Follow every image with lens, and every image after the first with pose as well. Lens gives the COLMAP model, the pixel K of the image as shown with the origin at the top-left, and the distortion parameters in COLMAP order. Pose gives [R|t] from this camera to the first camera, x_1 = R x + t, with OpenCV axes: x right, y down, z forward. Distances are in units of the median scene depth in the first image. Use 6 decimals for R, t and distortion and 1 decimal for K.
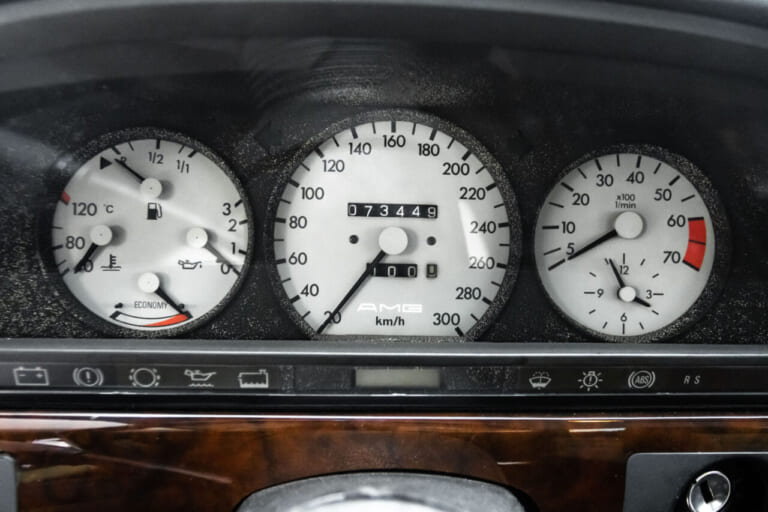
lens RADIAL K [[637.0, 0, 384.3], [0, 637.0, 256.6], [0, 0, 1]] dist [-0.072492, -0.000291]
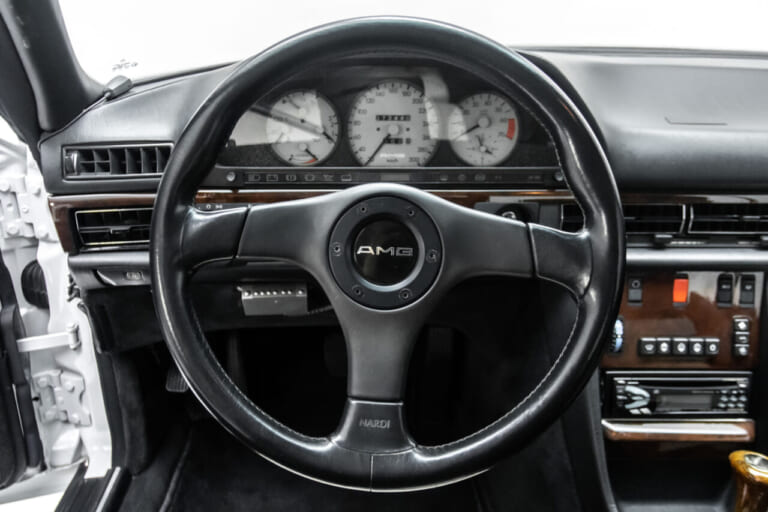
lens RADIAL K [[637.0, 0, 379.4], [0, 637.0, 252.7], [0, 0, 1]] dist [-0.072492, -0.000291]
pose [[0.999593, -0.011729, -0.026018, 0.019086], [0.015831, 0.986409, 0.163544, 0.046581], [0.023746, -0.163890, 0.986193, -1.666372]]
